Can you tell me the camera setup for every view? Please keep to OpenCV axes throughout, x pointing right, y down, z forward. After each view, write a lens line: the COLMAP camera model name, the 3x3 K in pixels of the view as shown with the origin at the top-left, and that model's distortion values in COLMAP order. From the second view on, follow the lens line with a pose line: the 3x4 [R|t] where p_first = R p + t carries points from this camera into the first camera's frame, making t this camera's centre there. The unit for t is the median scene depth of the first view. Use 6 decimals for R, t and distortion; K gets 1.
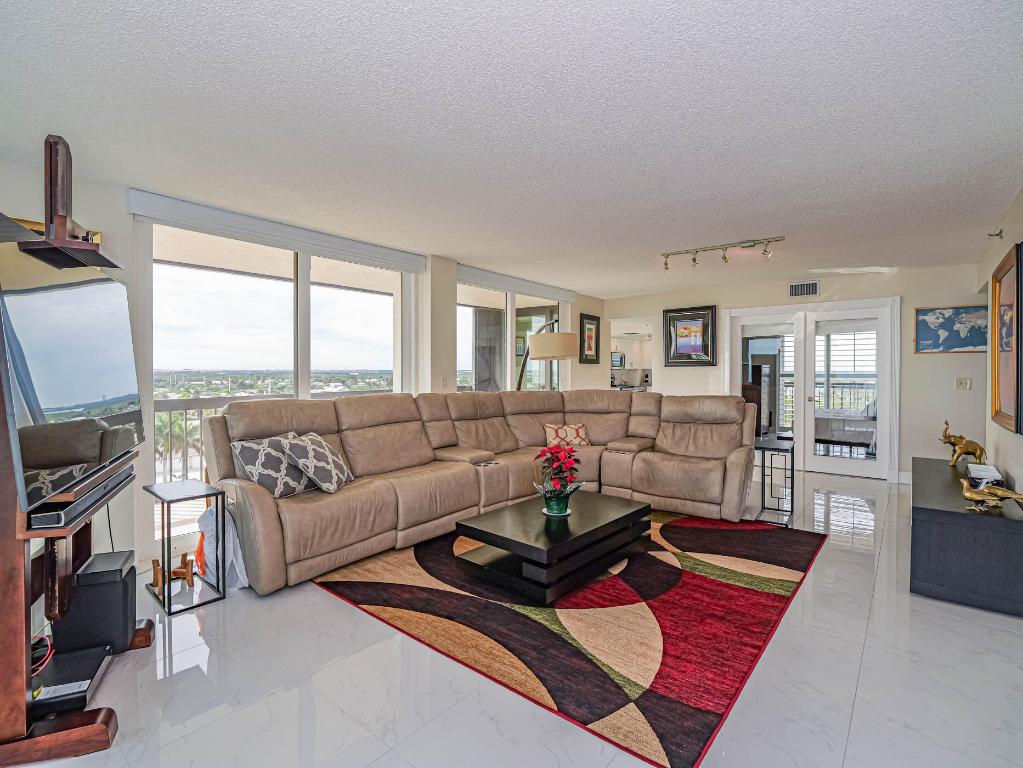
lens RADIAL K [[501.8, 0, 508.6], [0, 501.8, 377.3], [0, 0, 1]] dist [0.013319, -0.001620]
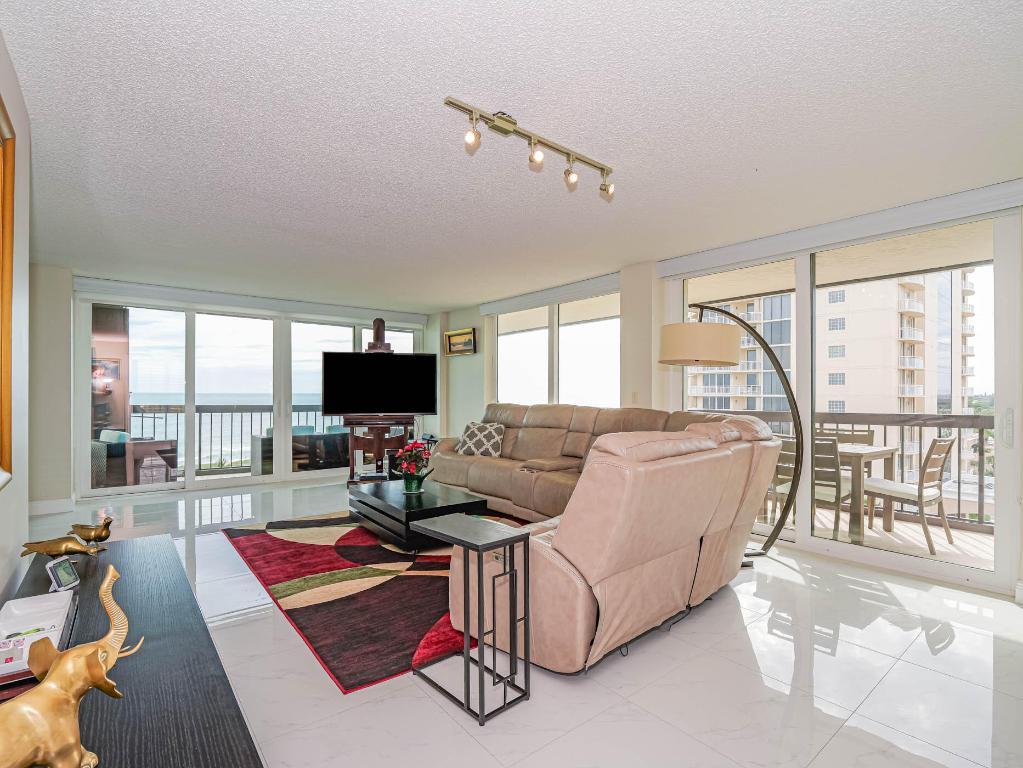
lens RADIAL K [[501.8, 0, 511.9], [0, 501.8, 390.1], [0, 0, 1]] dist [0.013319, -0.001620]
pose [[-0.221514, -0.002938, -0.975153, 1.302803], [-0.009740, 0.999952, -0.000800, -0.000584], [0.975109, 0.009320, -0.221532, 1.512634]]
